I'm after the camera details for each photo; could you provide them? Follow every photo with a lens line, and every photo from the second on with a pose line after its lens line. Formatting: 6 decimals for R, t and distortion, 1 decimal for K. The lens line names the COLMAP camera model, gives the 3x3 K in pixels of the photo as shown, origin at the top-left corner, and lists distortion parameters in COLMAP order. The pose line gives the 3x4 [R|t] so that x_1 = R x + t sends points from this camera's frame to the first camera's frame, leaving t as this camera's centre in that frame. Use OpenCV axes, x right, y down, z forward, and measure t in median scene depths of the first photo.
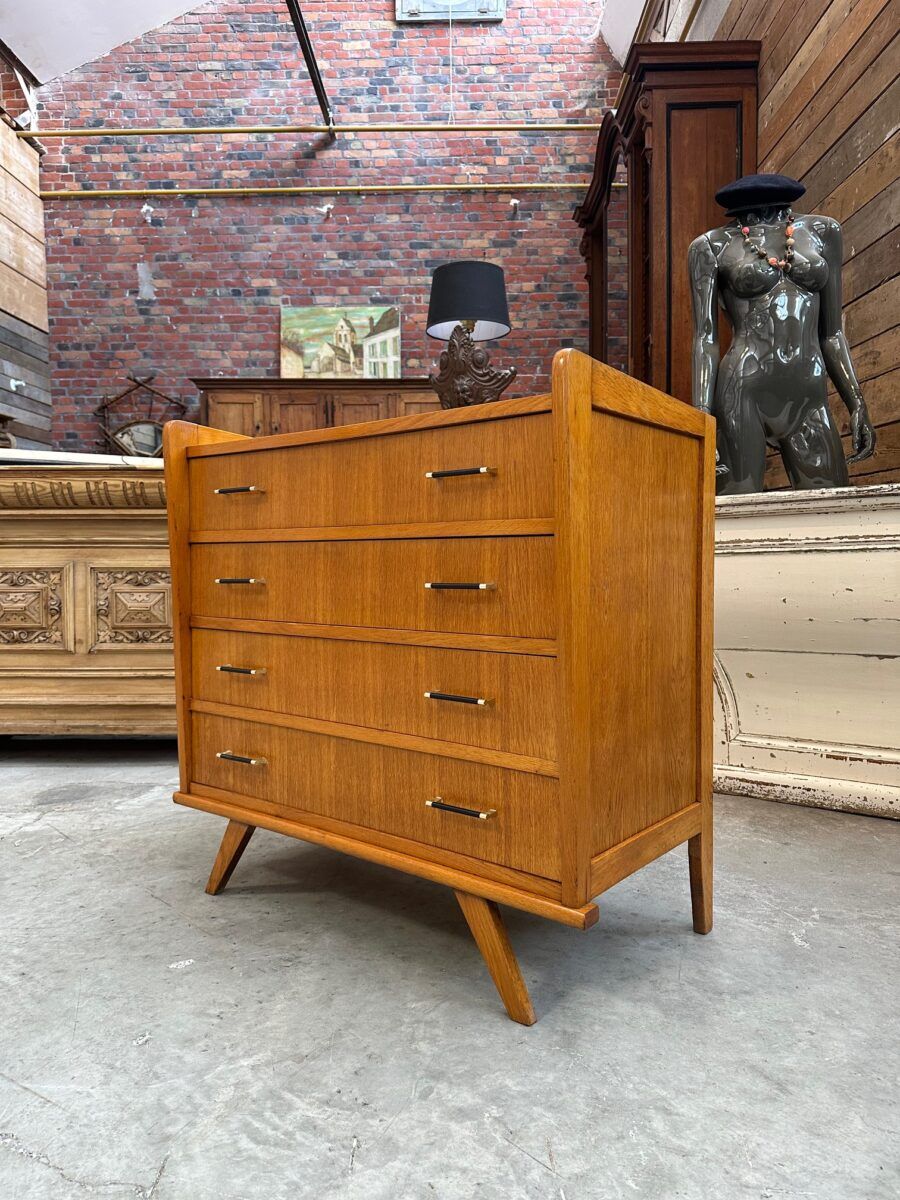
lens RADIAL K [[847.8, 0, 446.9], [0, 847.8, 599.1], [0, 0, 1]] dist [0.018739, -0.025152]
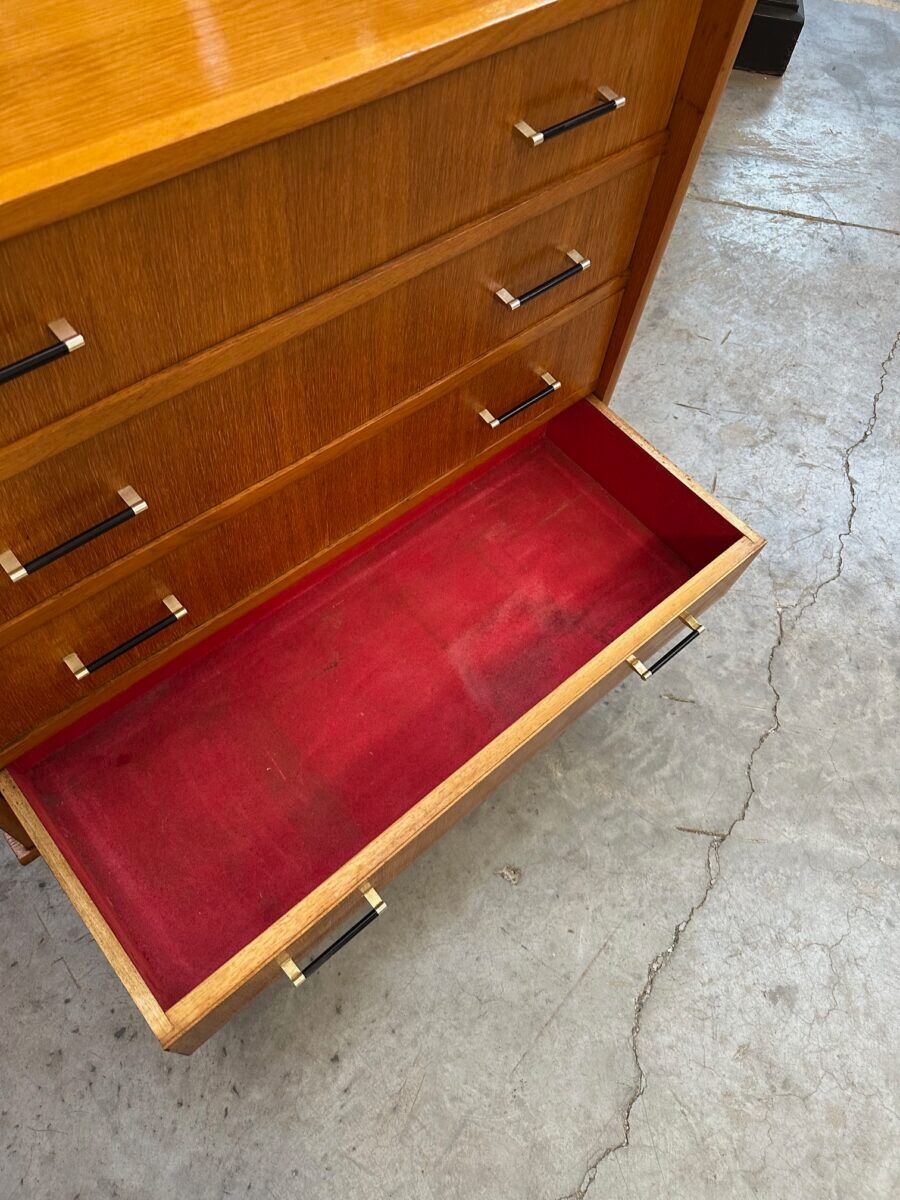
lens RADIAL K [[847.8, 0, 441.1], [0, 847.8, 590.1], [0, 0, 1]] dist [0.018739, -0.025152]
pose [[0.166694, -0.824212, 0.541191, -0.461645], [-0.023321, 0.545421, 0.837838, -0.361158], [-0.985733, -0.152283, 0.071697, 0.771084]]
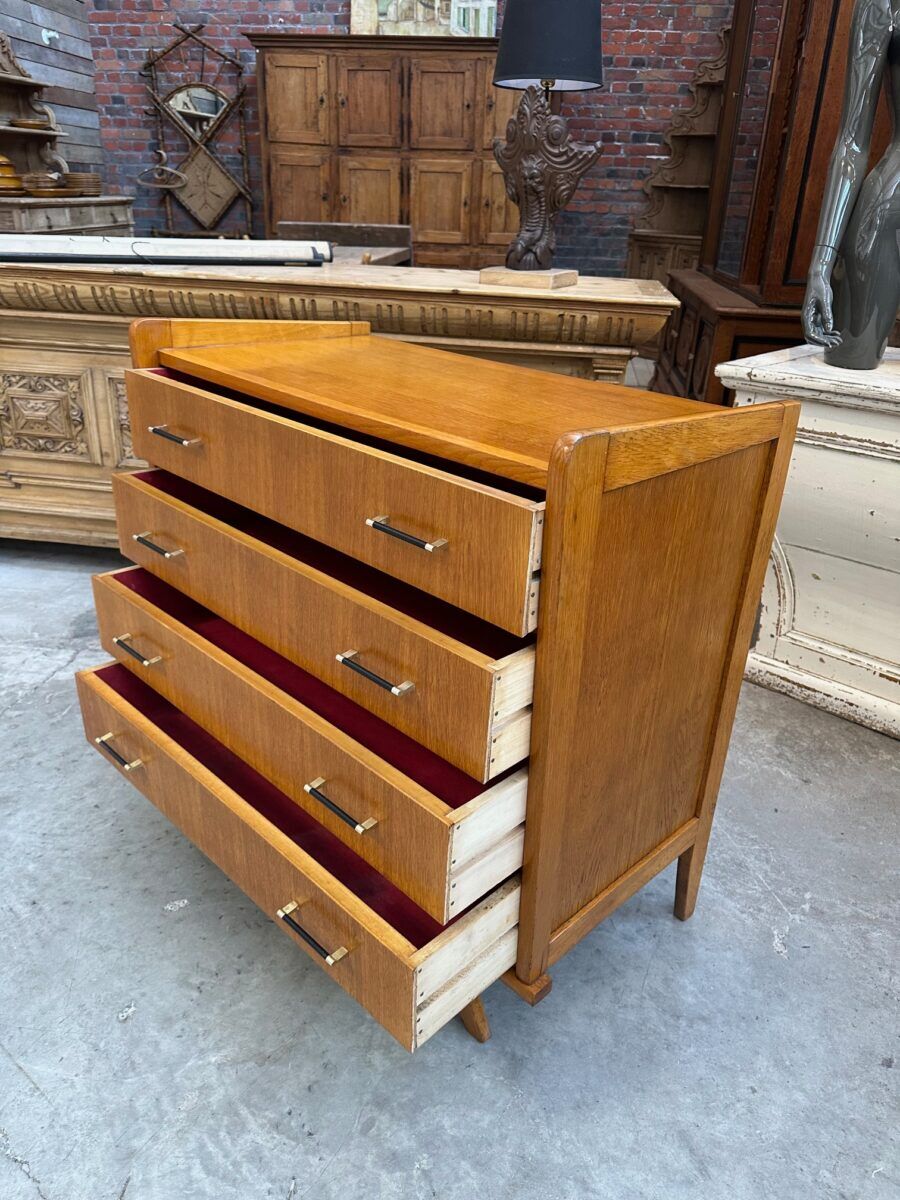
lens RADIAL K [[847.8, 0, 438.9], [0, 847.8, 604.8], [0, 0, 1]] dist [0.018739, -0.025152]
pose [[0.991826, 0.088291, -0.092115, 0.070030], [-0.046560, 0.922589, 0.382964, -0.297140], [0.118797, -0.375545, 0.919159, 0.170957]]
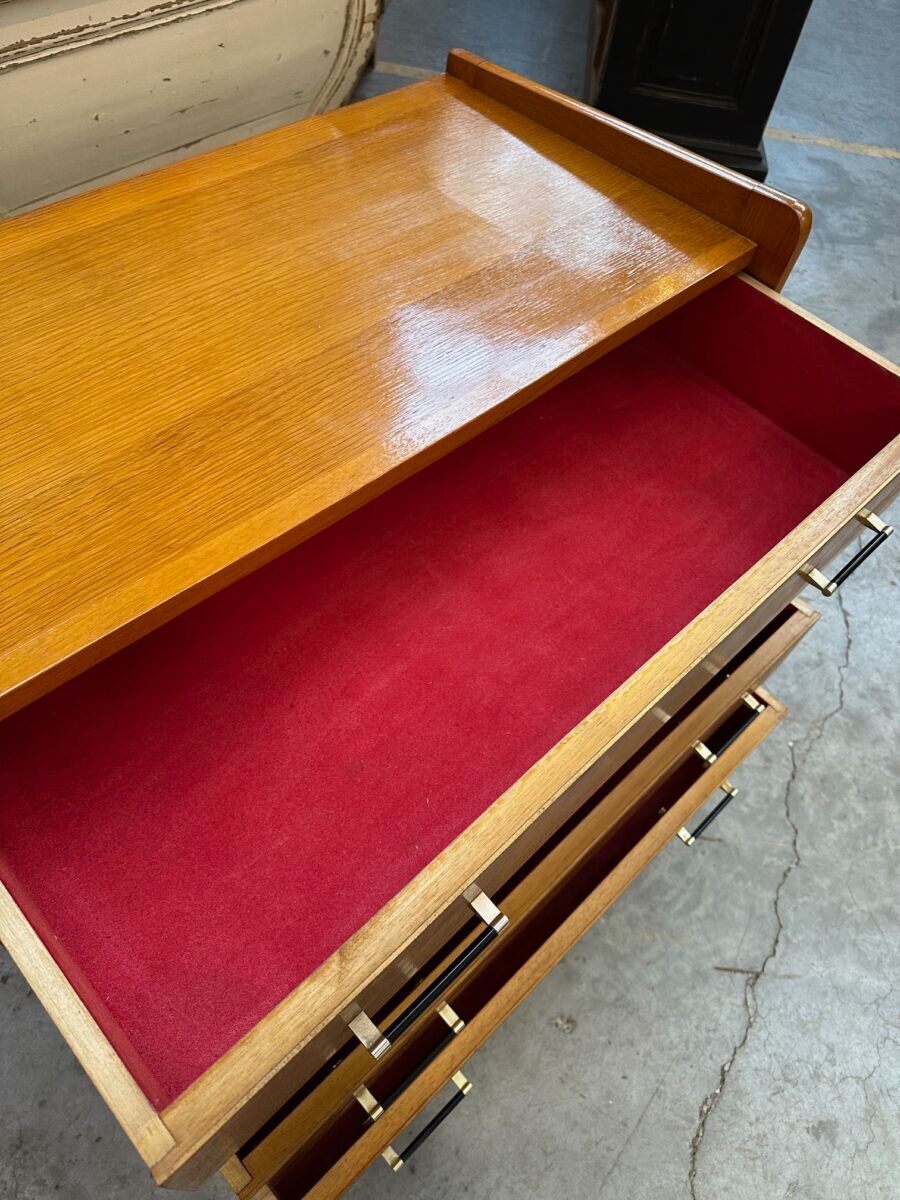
lens RADIAL K [[847.8, 0, 437.5], [0, 847.8, 597.8], [0, 0, 1]] dist [0.018739, -0.025152]
pose [[0.124788, -0.792937, 0.596388, -0.427467], [-0.036744, 0.596981, 0.801413, -0.462055], [-0.991503, -0.121920, 0.045360, 0.852380]]
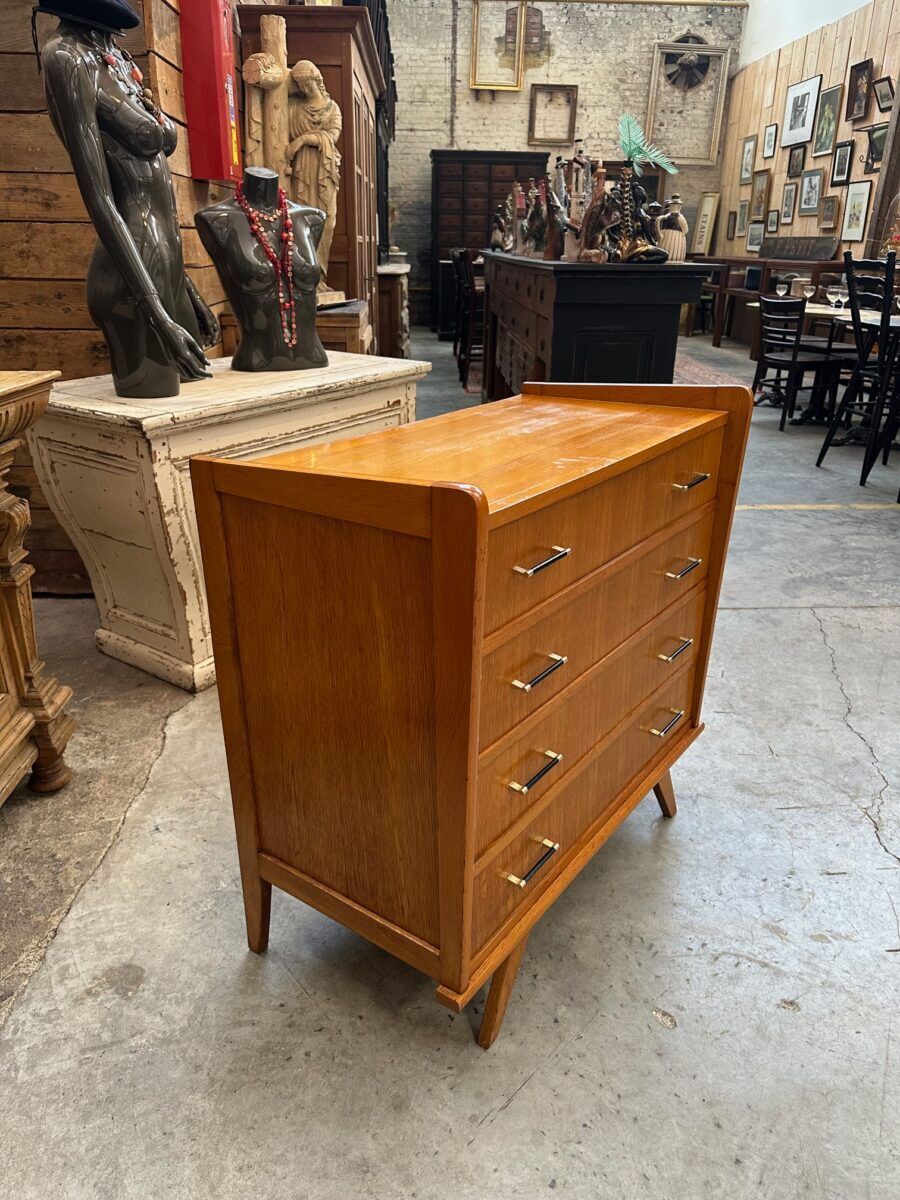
lens RADIAL K [[847.8, 0, 443.7], [0, 847.8, 598.3], [0, 0, 1]] dist [0.018739, -0.025152]
pose [[-0.048566, -0.376624, 0.925092, -0.903045], [0.047031, 0.924295, 0.378769, -0.368802], [-0.997712, 0.061903, -0.027177, 1.085281]]
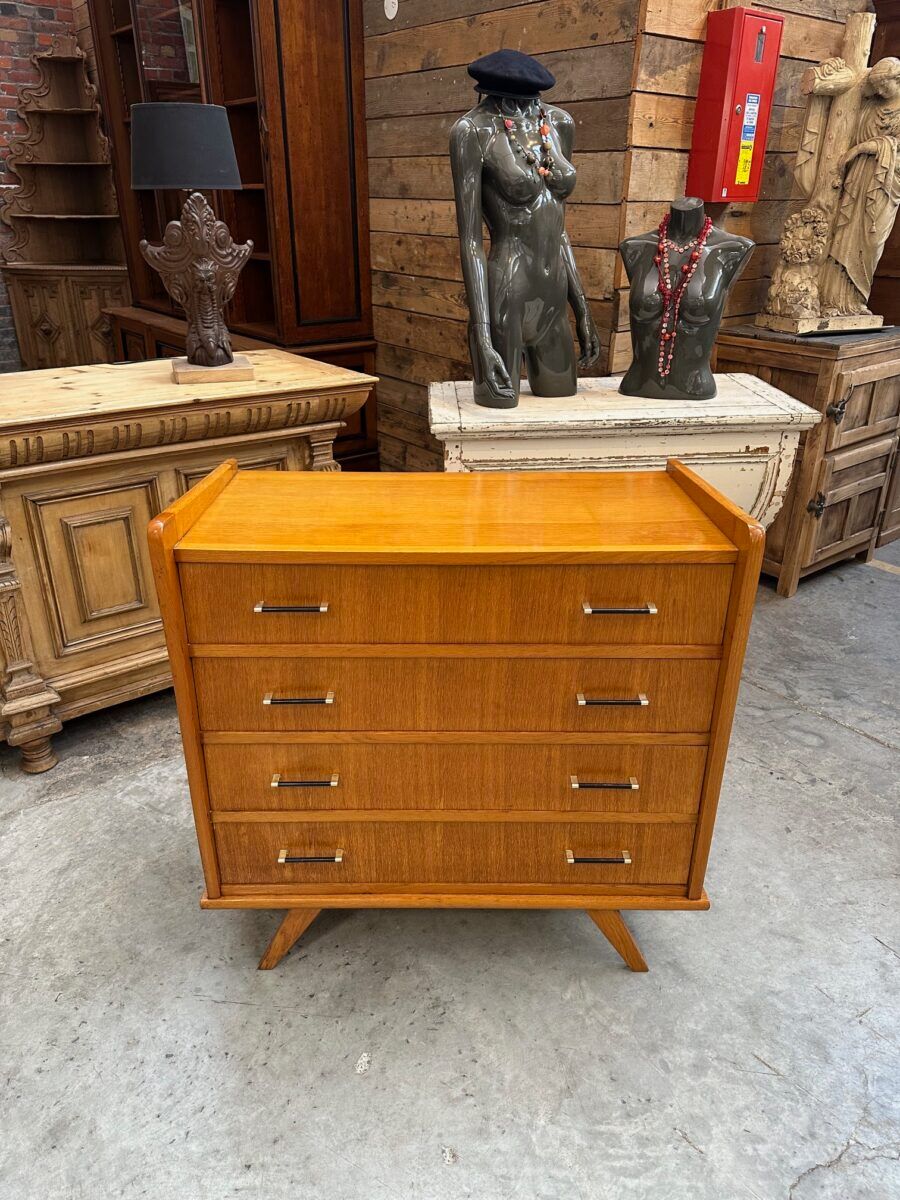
lens RADIAL K [[847.8, 0, 441.5], [0, 847.8, 605.4], [0, 0, 1]] dist [0.018739, -0.025152]
pose [[0.775232, -0.261376, 0.575063, -0.606427], [0.024254, 0.922021, 0.386378, -0.447585], [-0.631211, -0.285585, 0.721120, 0.282132]]
